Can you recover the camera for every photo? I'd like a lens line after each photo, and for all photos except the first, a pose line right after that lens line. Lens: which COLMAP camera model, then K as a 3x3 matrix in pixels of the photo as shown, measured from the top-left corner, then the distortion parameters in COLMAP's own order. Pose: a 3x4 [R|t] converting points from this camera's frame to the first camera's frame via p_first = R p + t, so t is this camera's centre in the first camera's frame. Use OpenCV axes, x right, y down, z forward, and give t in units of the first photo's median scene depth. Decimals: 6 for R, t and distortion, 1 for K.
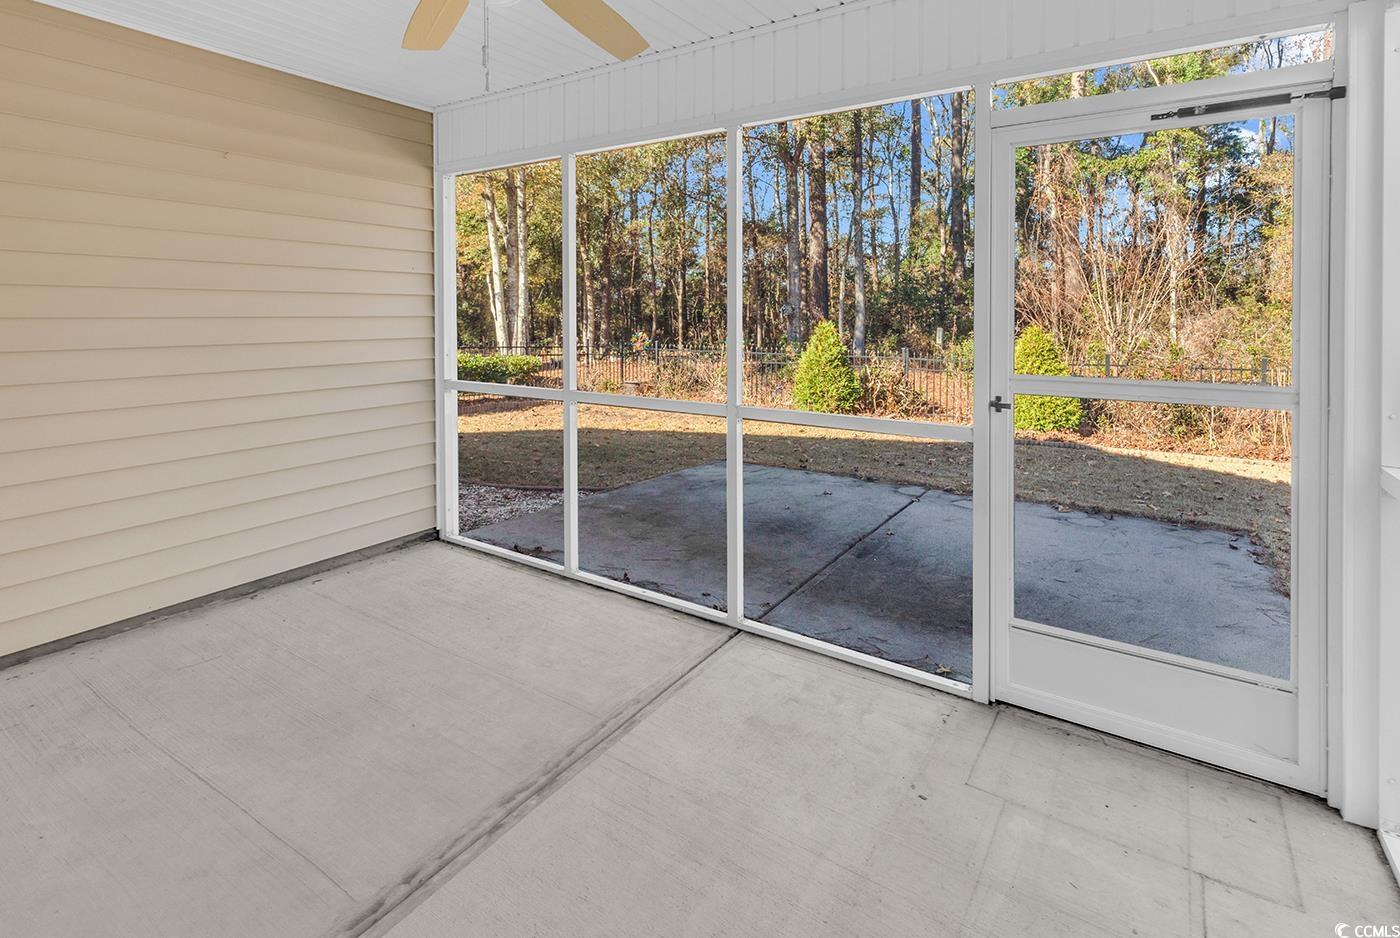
lens RADIAL K [[632.6, 0, 703.3], [0, 632.6, 465.7], [0, 0, 1]] dist [0.003306, 0.000223]
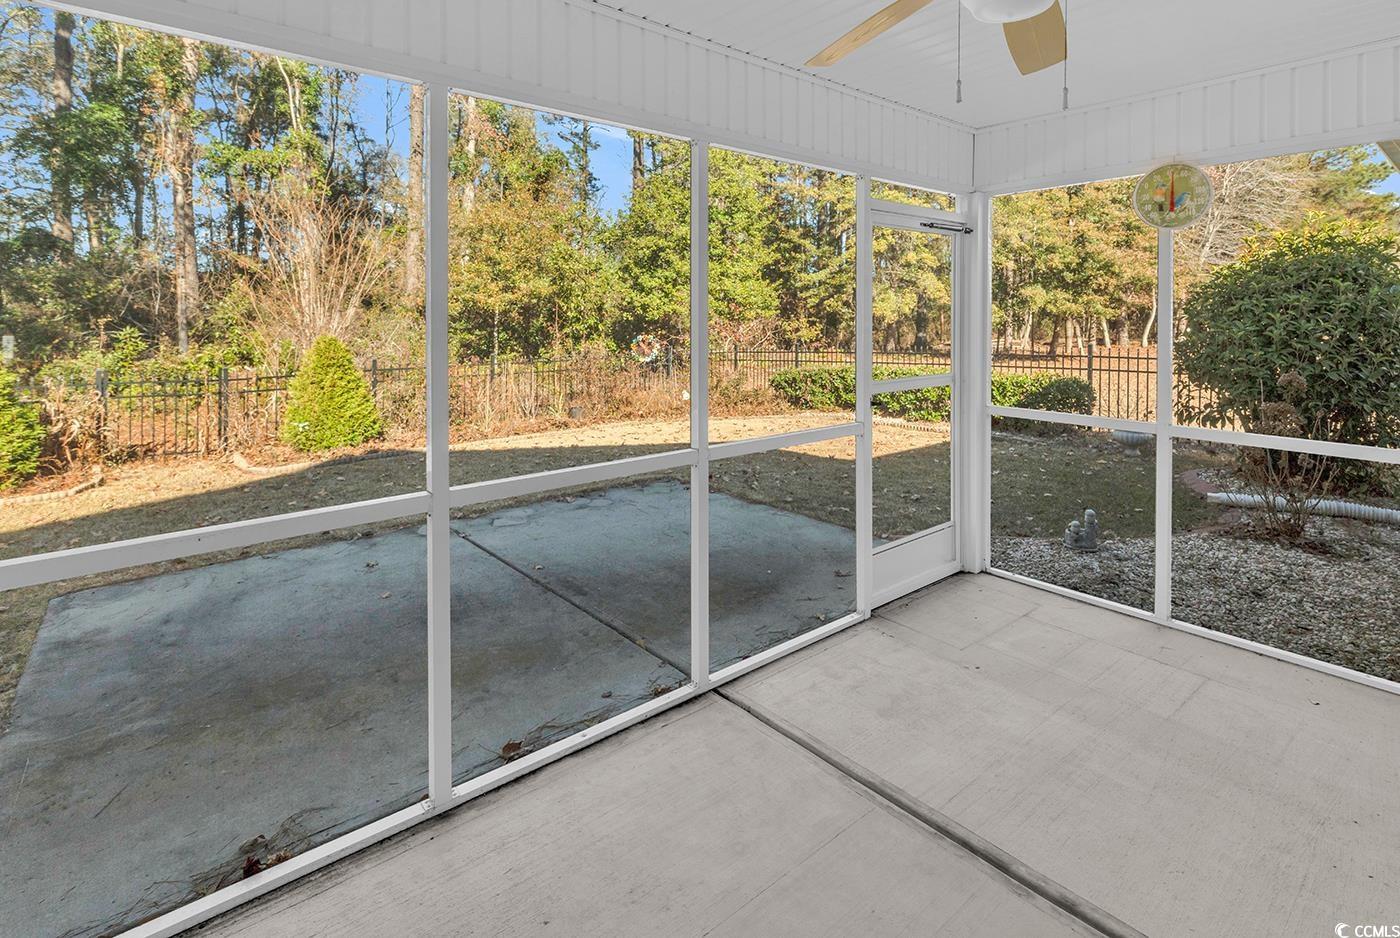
lens RADIAL K [[675.7, 0, 698.8], [0, 675.7, 461.1], [0, 0, 1]] dist [0.000572, -0.000065]
pose [[0.297863, -0.205970, 0.932123, -1.000274], [0.220737, 0.964843, 0.142663, -0.254581], [-0.928737, 0.163260, 0.332856, 0.821088]]
